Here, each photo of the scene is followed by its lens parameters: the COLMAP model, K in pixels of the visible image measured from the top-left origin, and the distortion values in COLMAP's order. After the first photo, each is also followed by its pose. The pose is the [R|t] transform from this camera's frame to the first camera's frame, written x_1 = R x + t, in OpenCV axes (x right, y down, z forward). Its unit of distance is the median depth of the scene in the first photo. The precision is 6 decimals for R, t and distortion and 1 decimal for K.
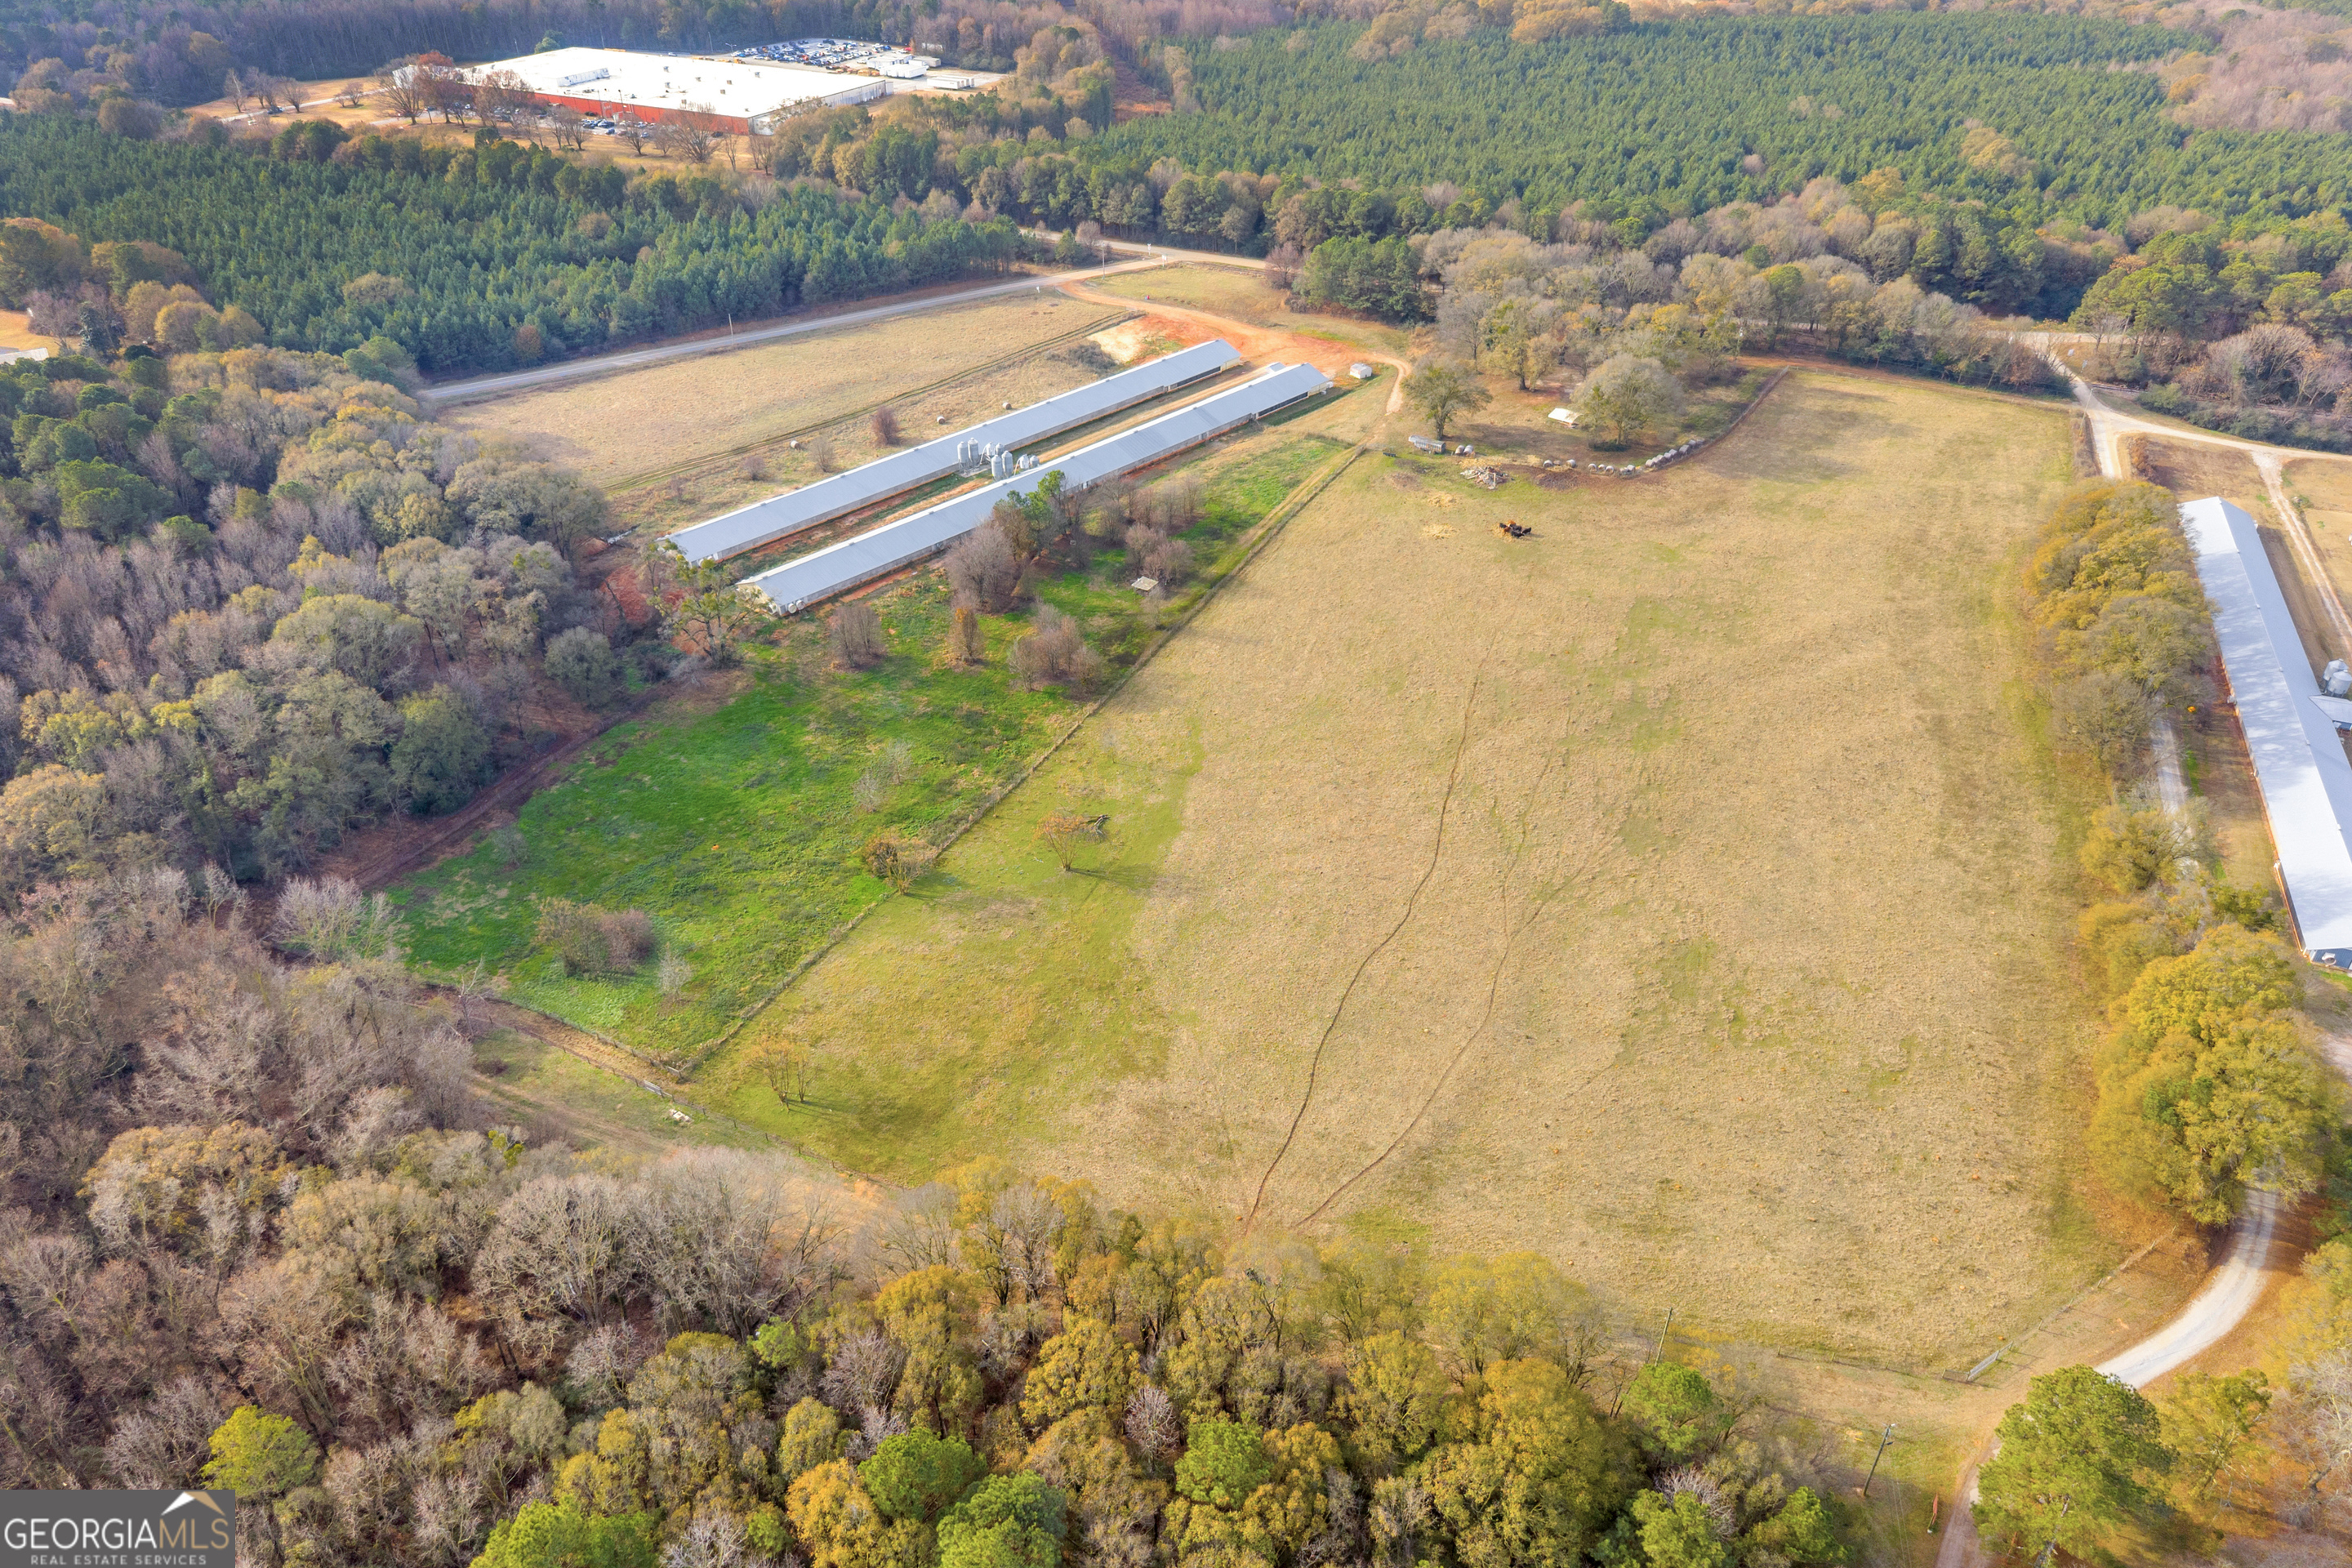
lens RADIAL K [[1667.8, 0, 1170.4], [0, 1667.8, 784.4], [0, 0, 1]] dist [0.004835, -0.002457]
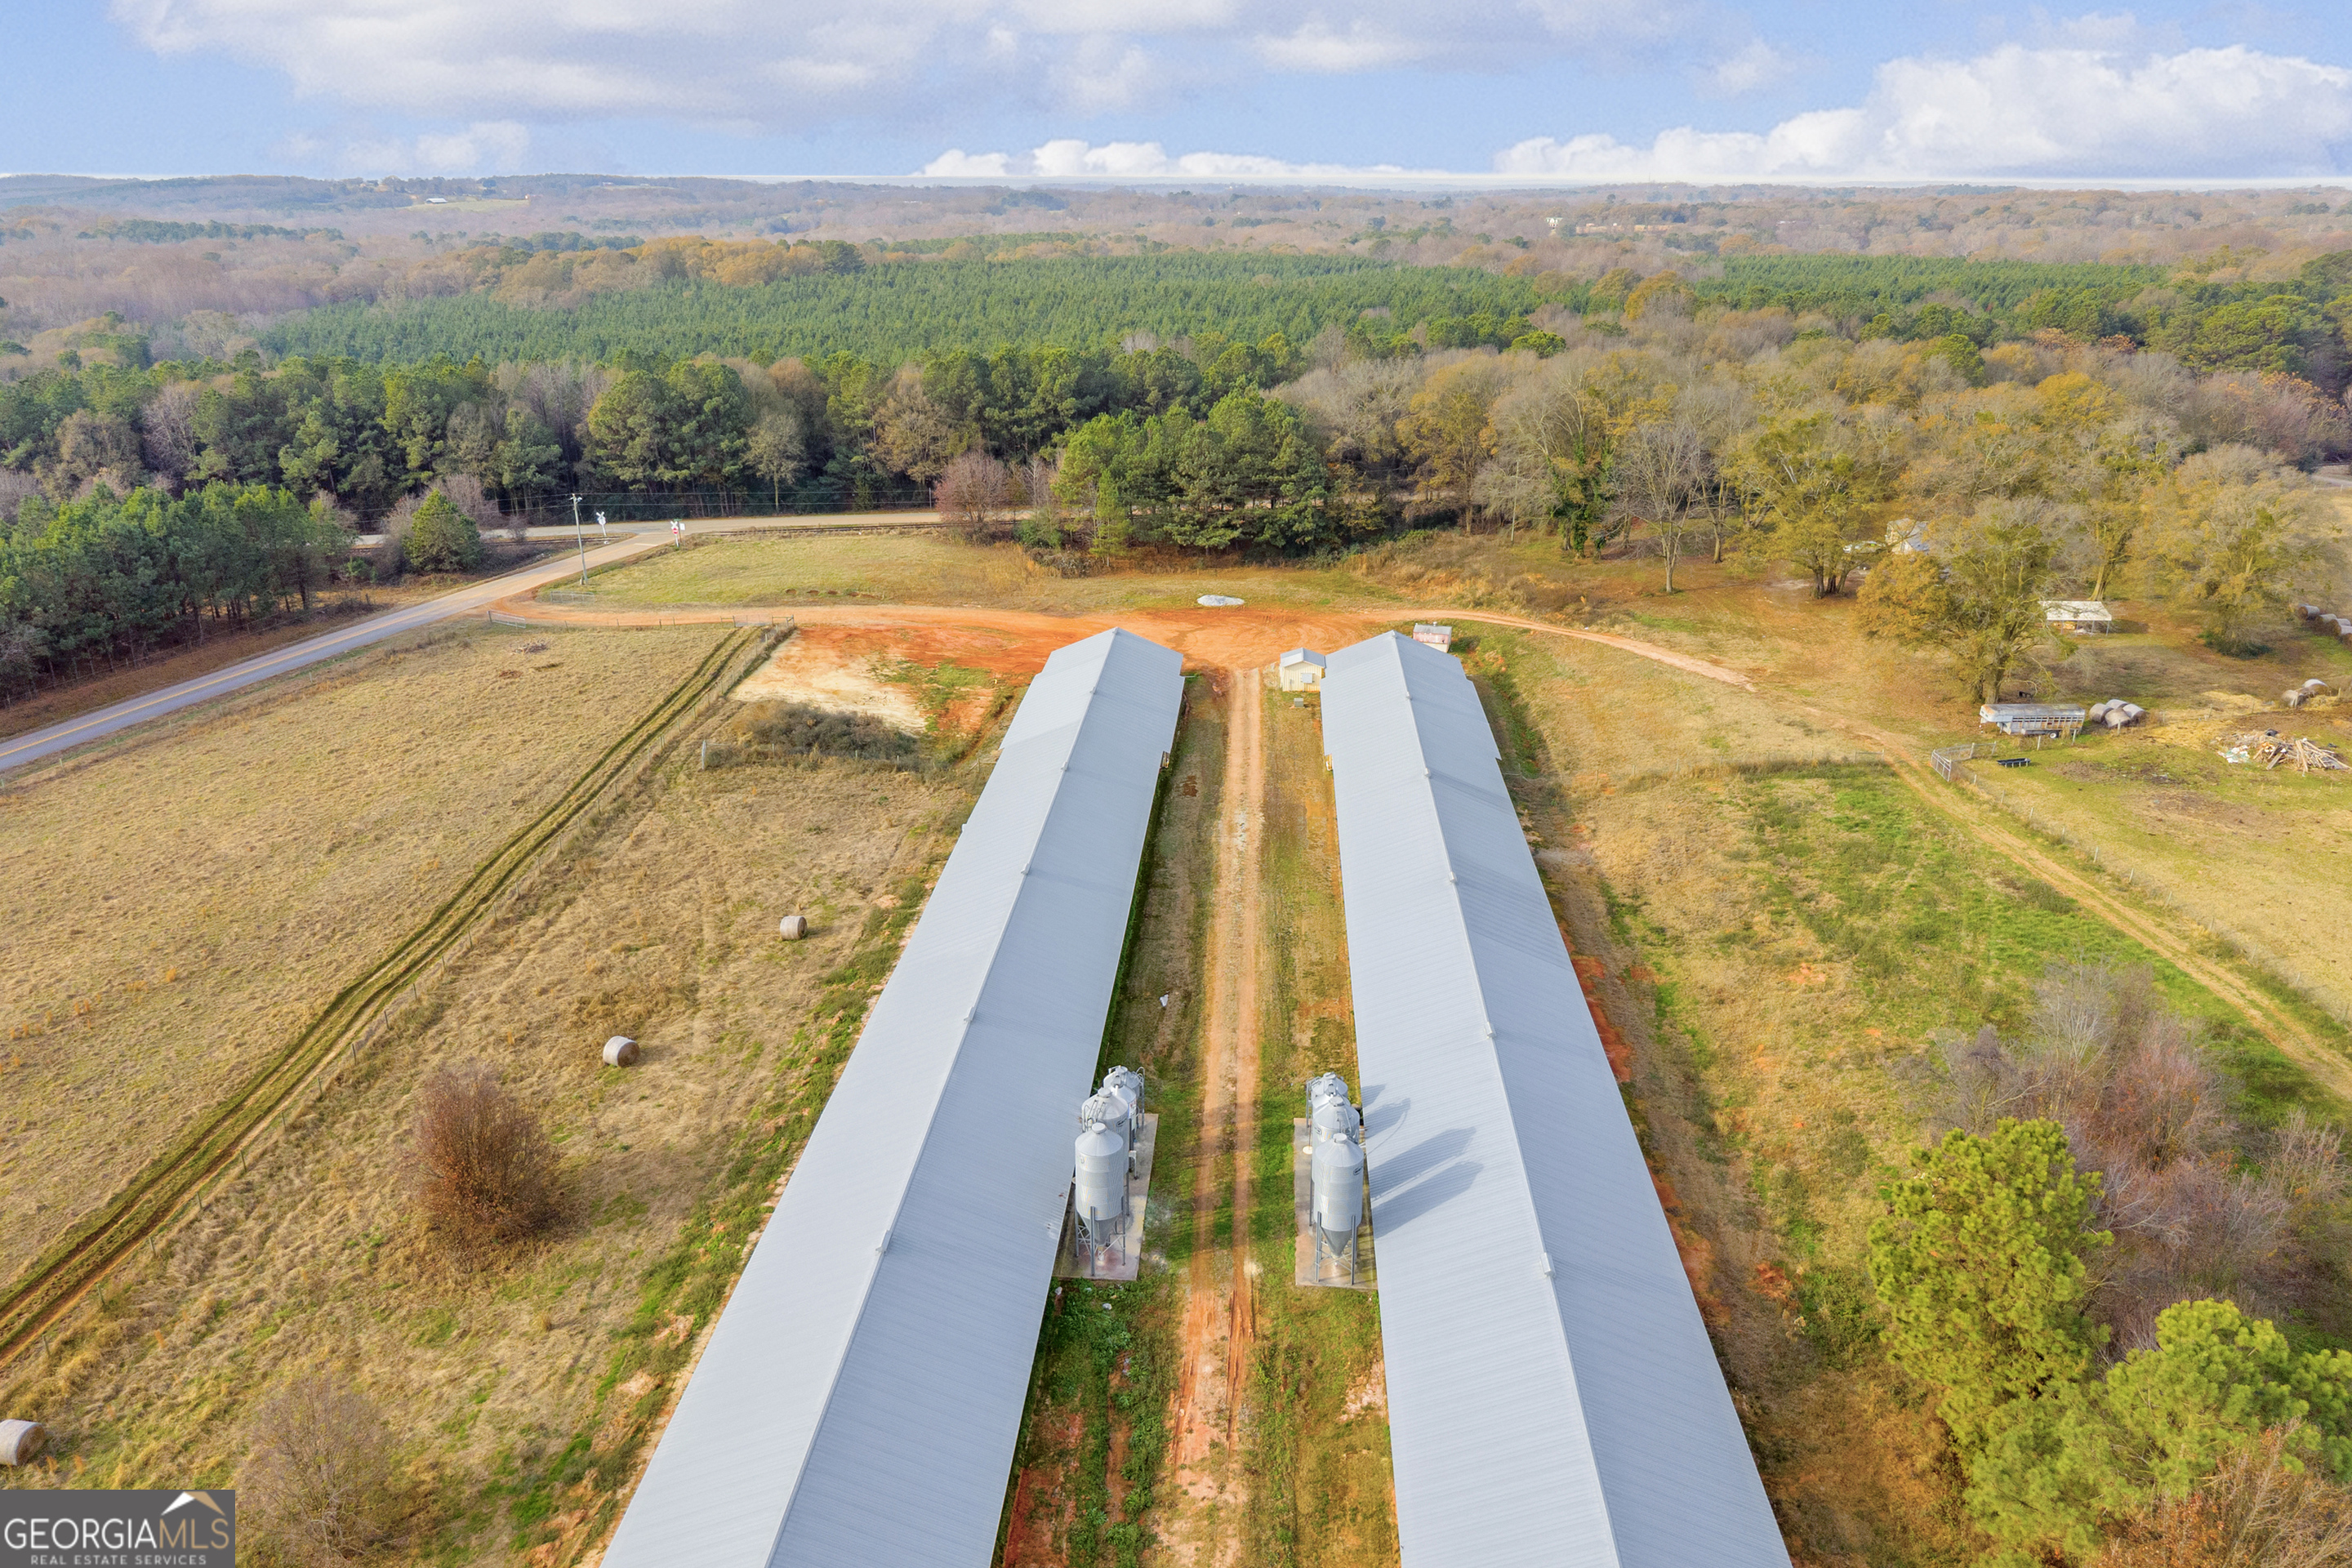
lens RADIAL K [[1667.8, 0, 1176.2], [0, 1667.8, 787.3], [0, 0, 1]] dist [0.004835, -0.002457]
pose [[0.776040, -0.216078, 0.592513, -0.224296], [0.341385, 0.933863, -0.106565, -0.209871], [-0.530300, 0.284974, 0.798481, 0.780992]]
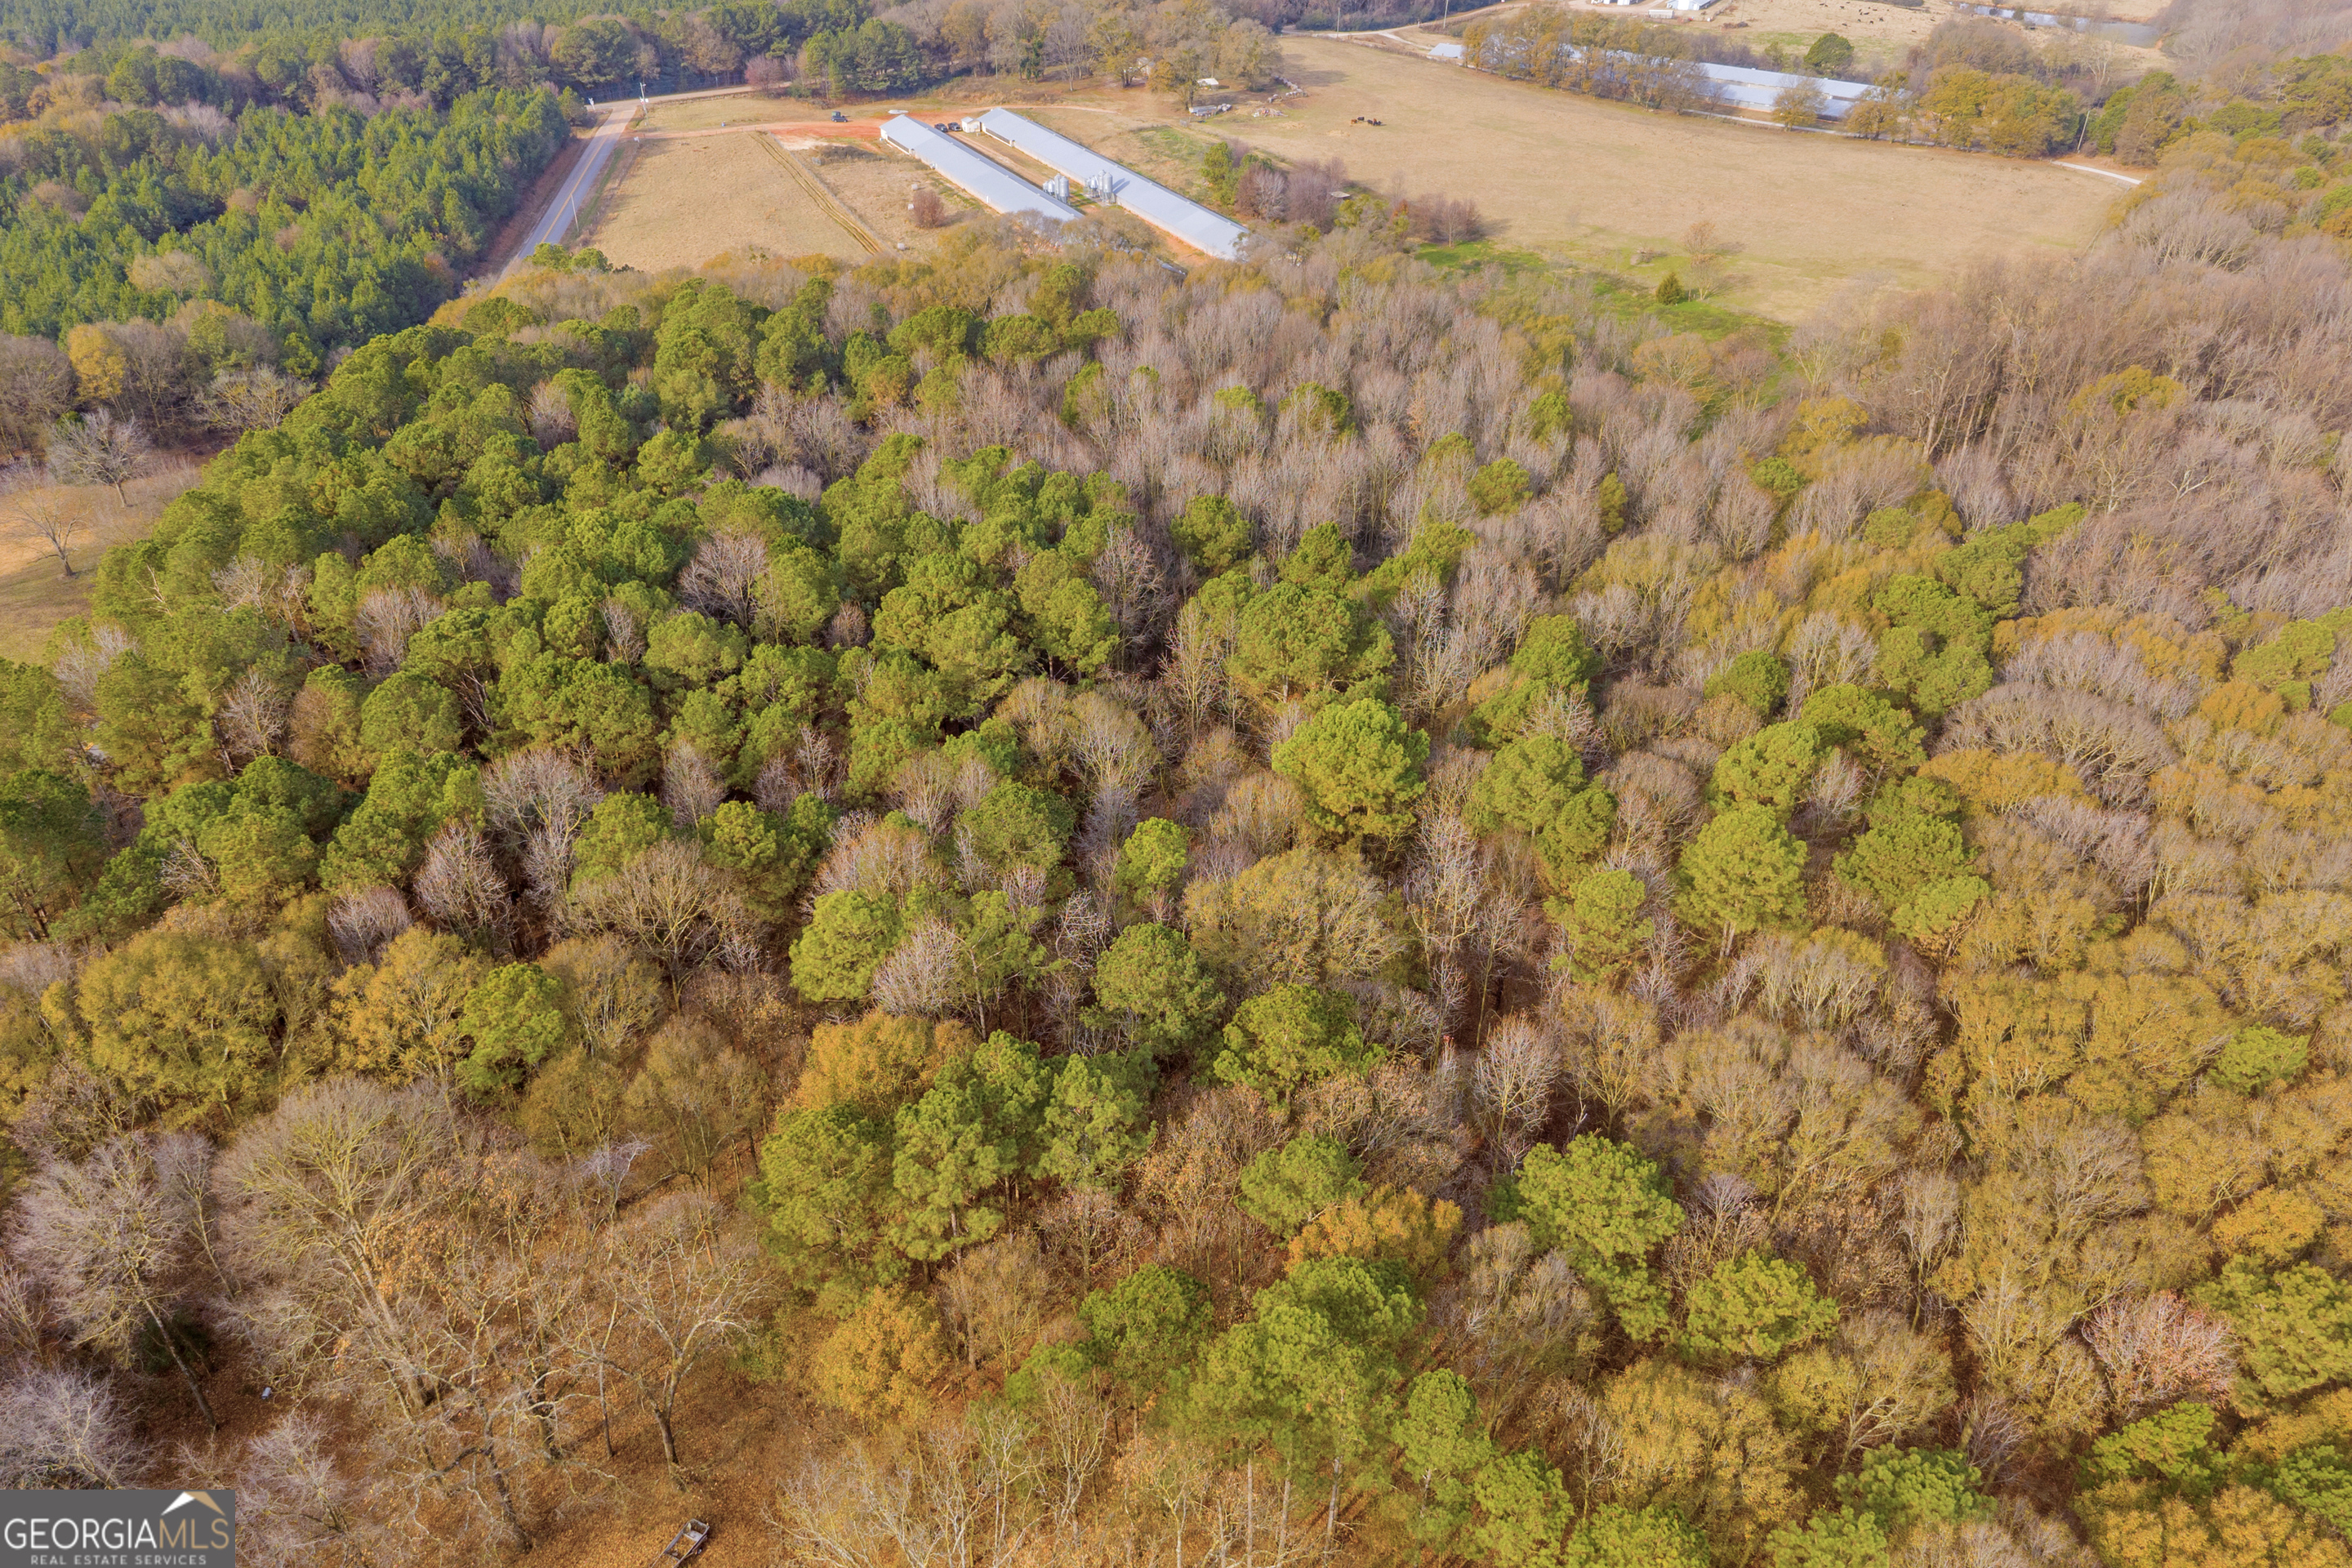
lens RADIAL K [[1667.8, 0, 1178.6], [0, 1667.8, 794.2], [0, 0, 1]] dist [0.004835, -0.002457]
pose [[0.379006, -0.492143, 0.783677, -1.062243], [0.493880, 0.823741, 0.278449, -0.136307], [-0.782584, 0.281508, 0.555262, 0.448667]]
